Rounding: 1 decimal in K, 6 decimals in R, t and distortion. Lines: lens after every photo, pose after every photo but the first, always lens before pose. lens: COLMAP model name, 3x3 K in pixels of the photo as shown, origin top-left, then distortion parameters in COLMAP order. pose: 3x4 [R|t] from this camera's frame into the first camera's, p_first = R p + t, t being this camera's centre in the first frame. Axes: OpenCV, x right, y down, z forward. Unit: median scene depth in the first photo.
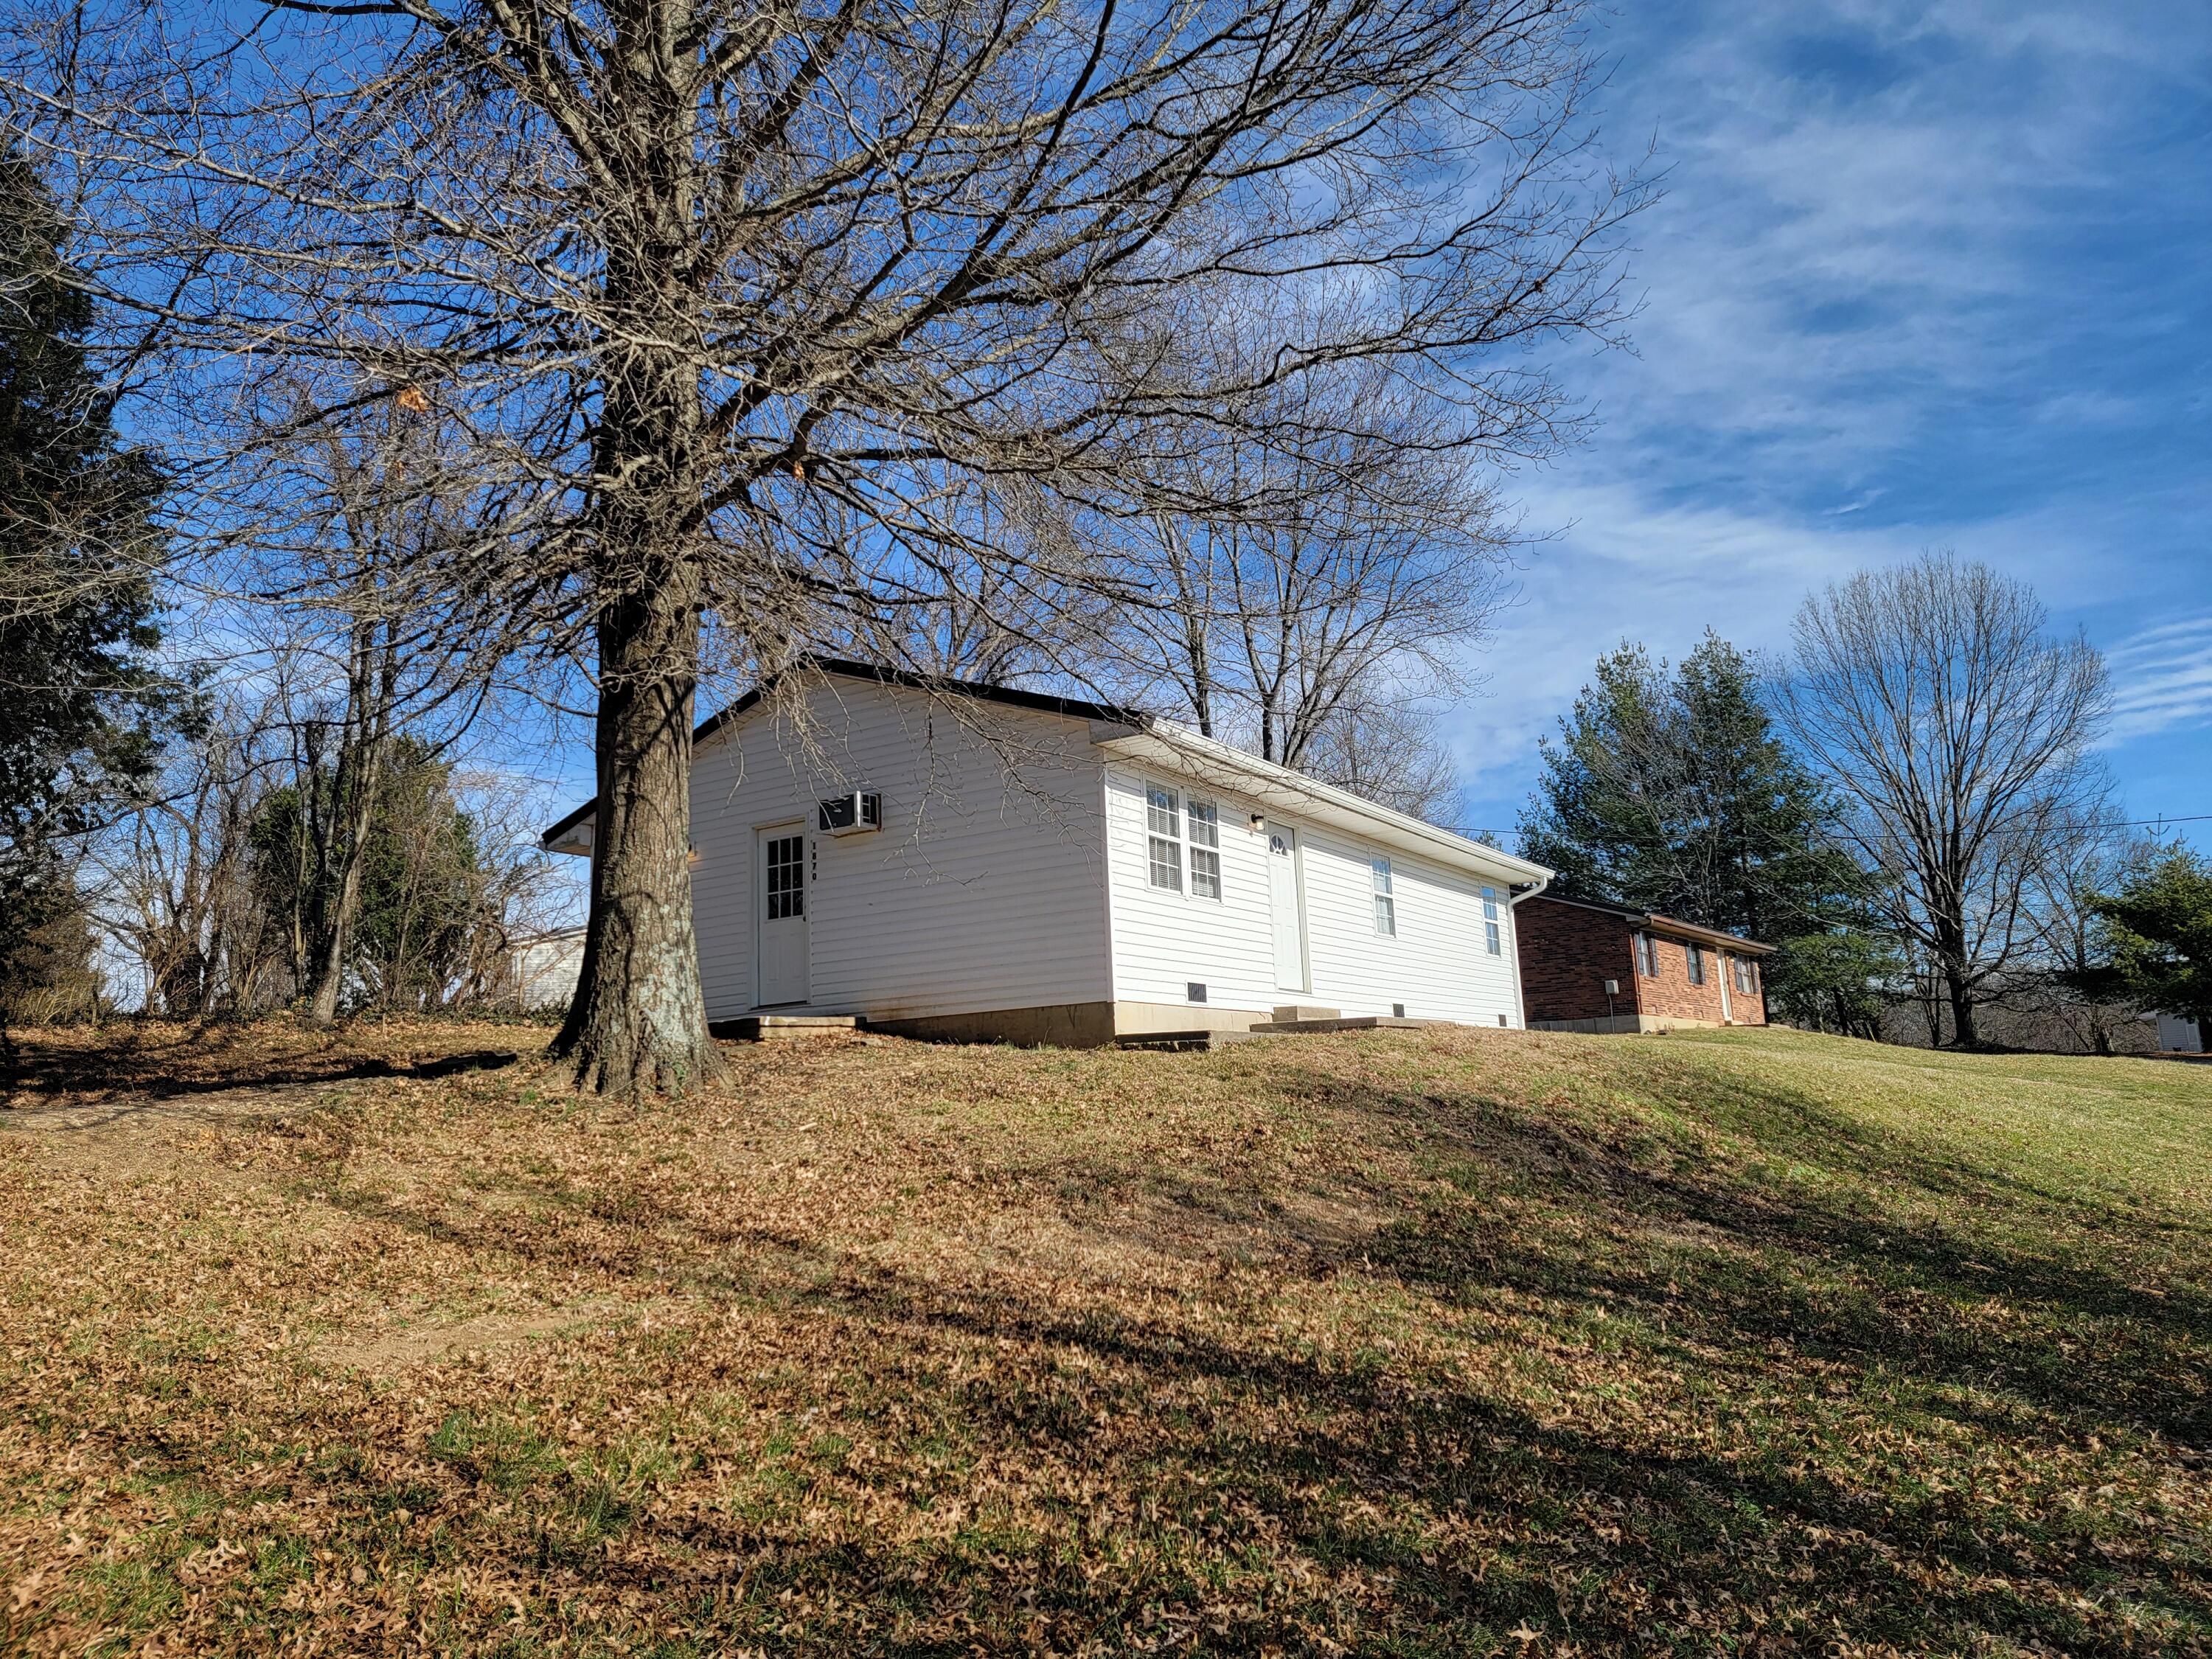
lens RADIAL K [[1494.4, 0, 1120.0], [0, 1494.4, 853.8], [0, 0, 1]] dist [0.090599, -0.067663]
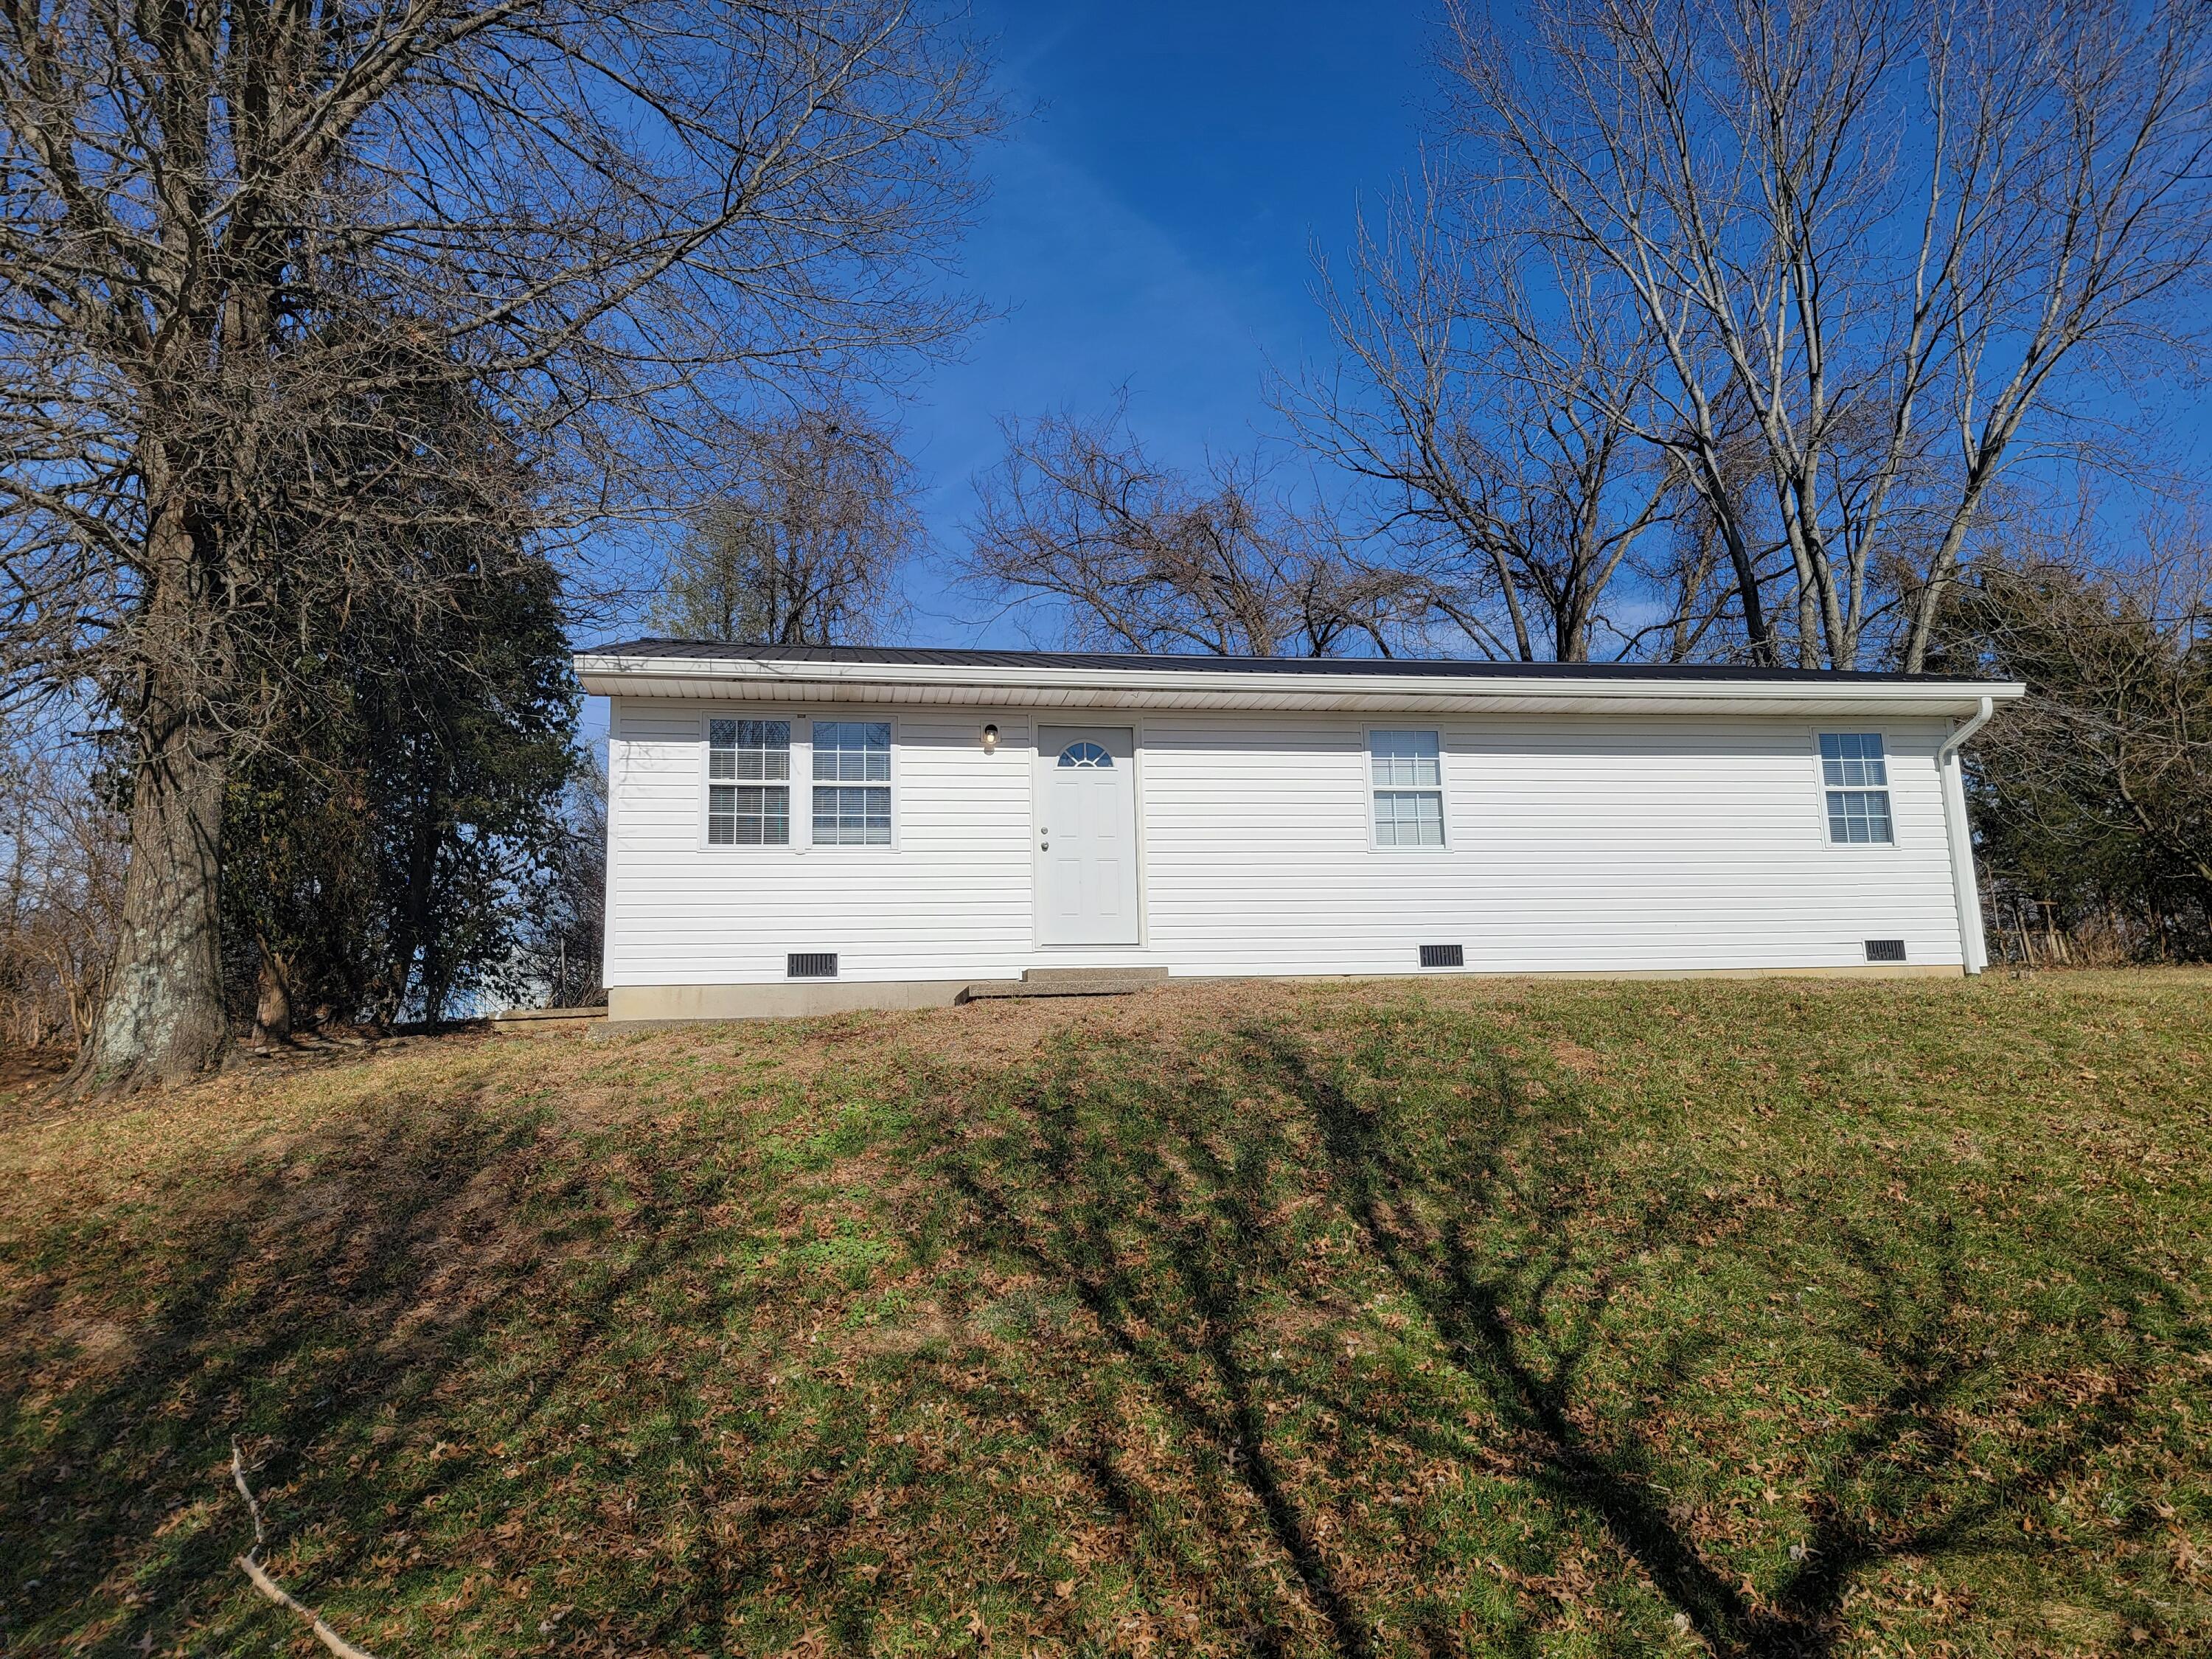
lens RADIAL K [[1494.4, 0, 1120.0], [0, 1494.4, 853.8], [0, 0, 1]] dist [0.090599, -0.067663]
pose [[0.668150, -0.090179, -0.738541, 0.762983], [0.128760, 0.991665, -0.004599, 0.057258], [0.732800, -0.092022, 0.674193, 0.568957]]
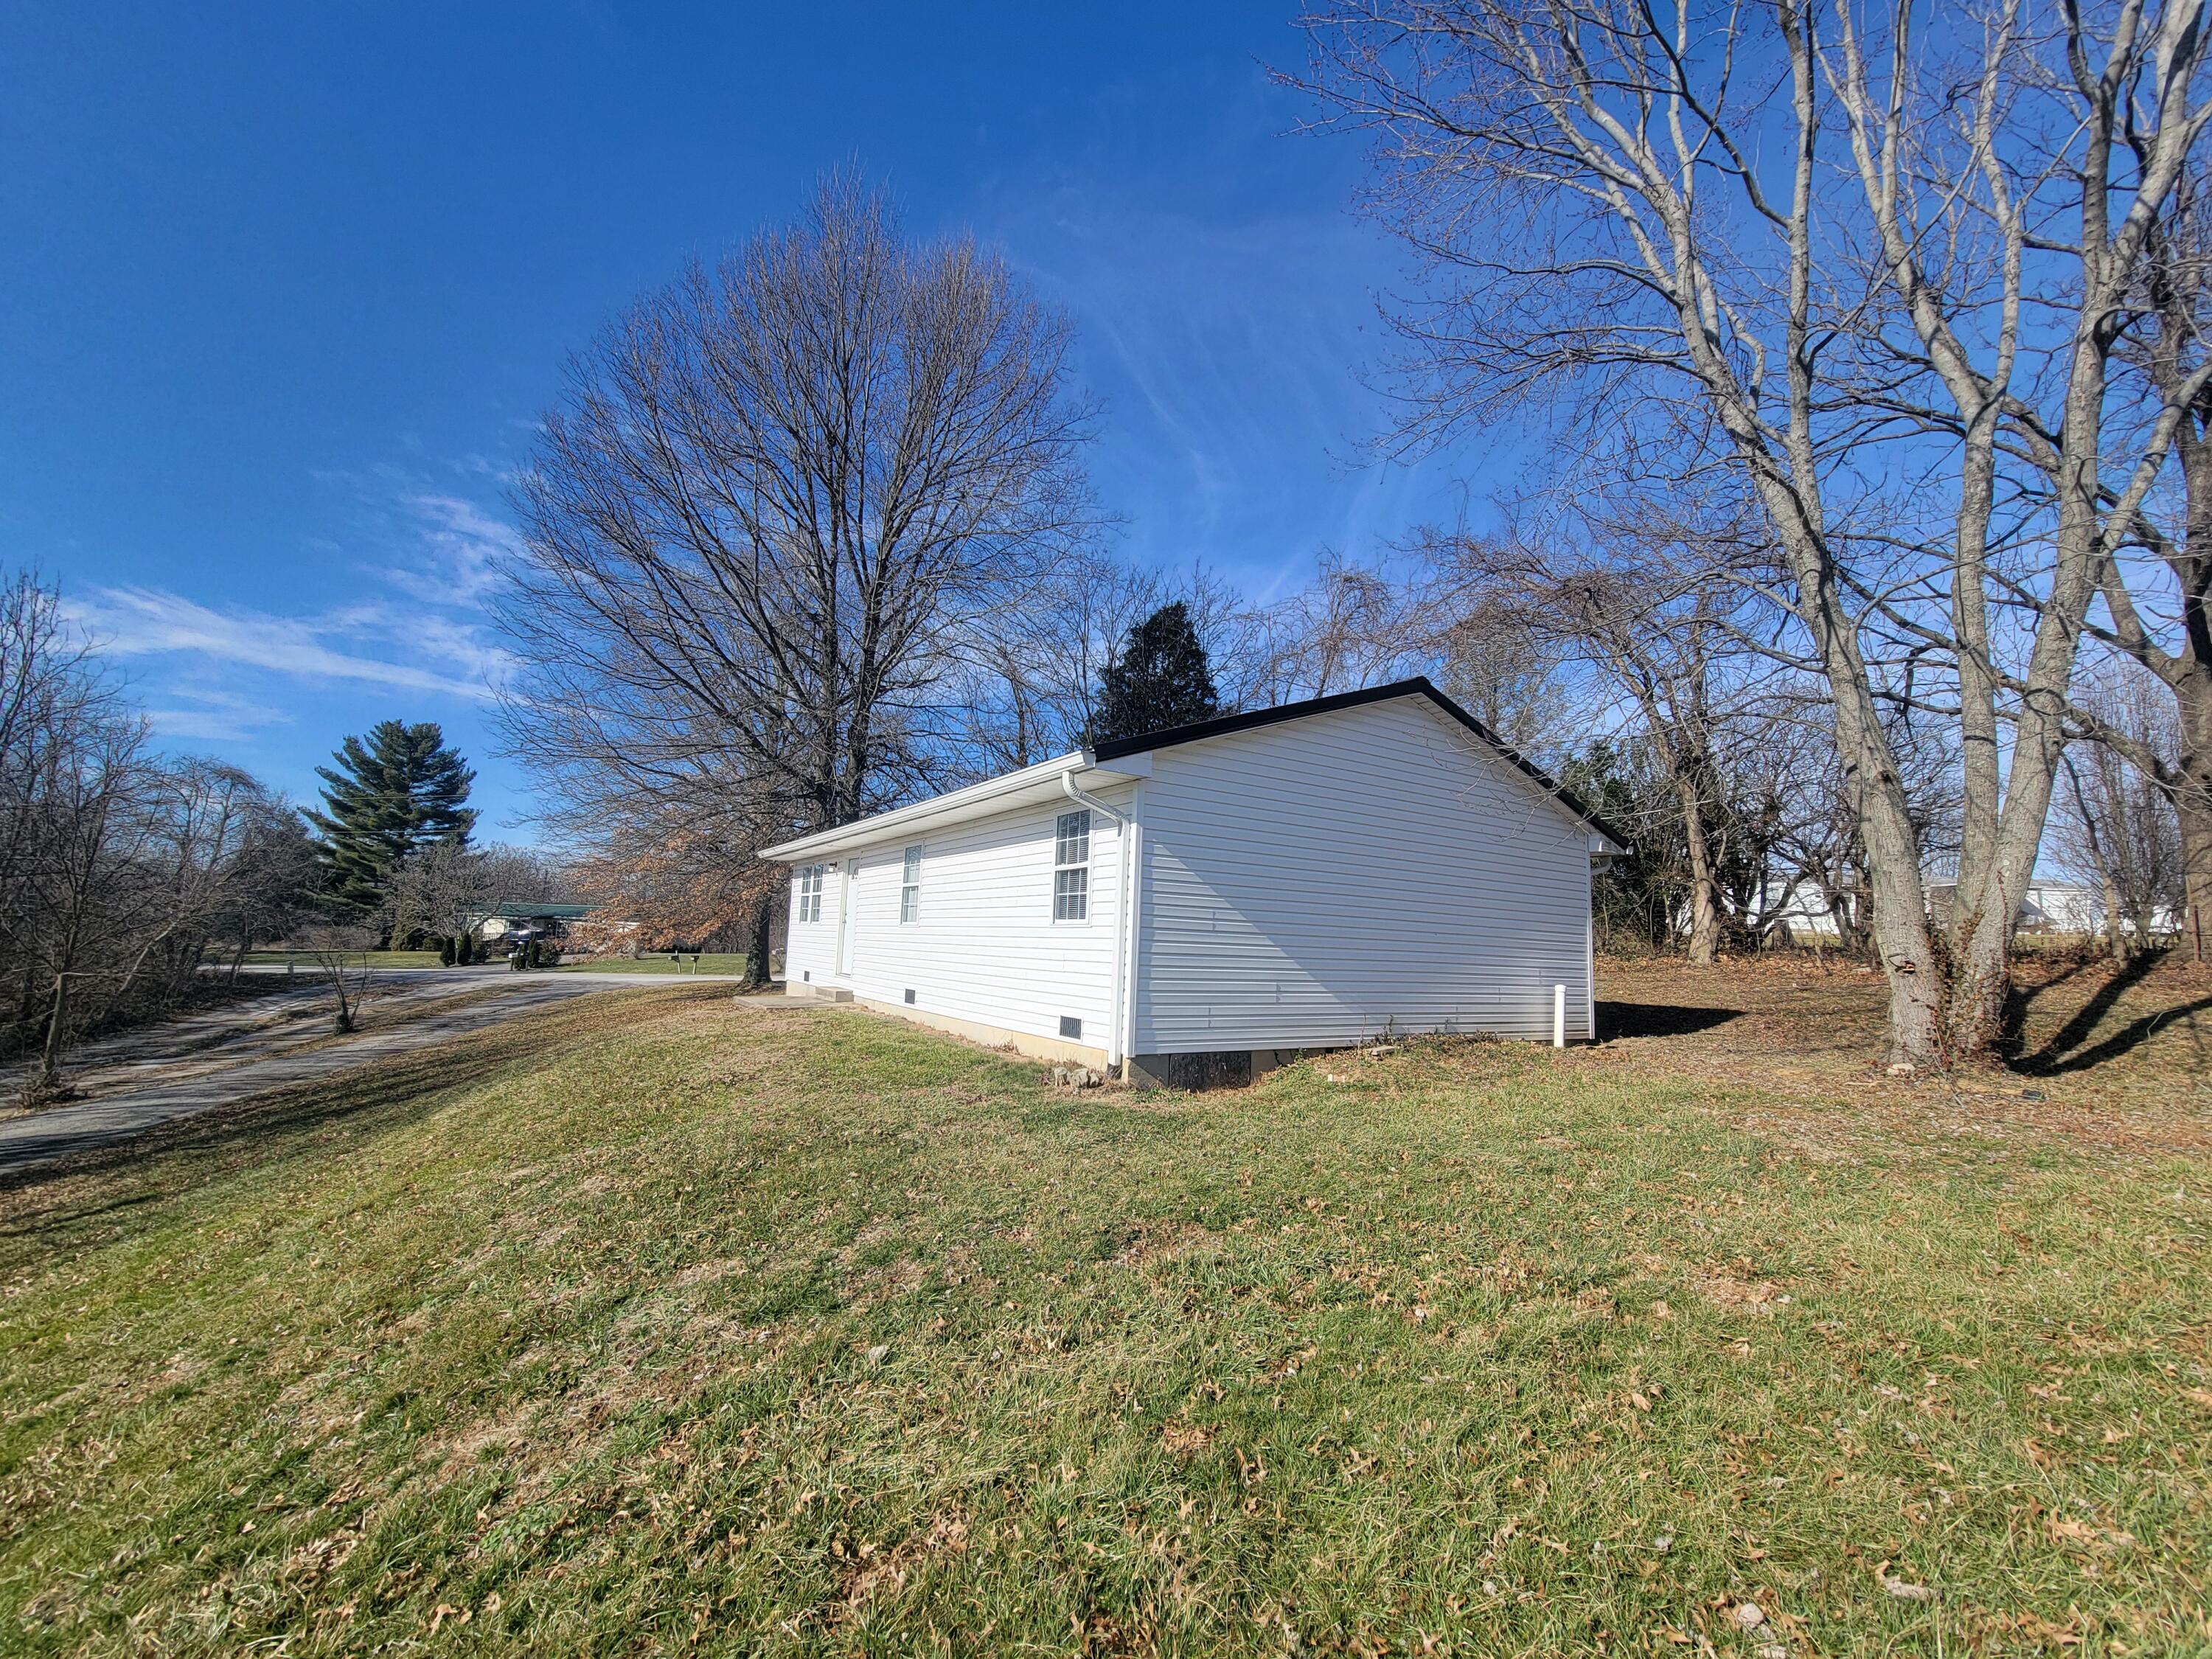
lens RADIAL K [[885.8, 0, 1109.6], [0, 885.8, 839.7], [0, 0, 1]] dist [0.001589, 0.000086]
pose [[-0.419900, -0.095737, -0.902507, 0.875430], [0.123427, 0.979158, -0.161293, 0.147416], [0.899138, -0.179121, -0.399332, 1.773381]]
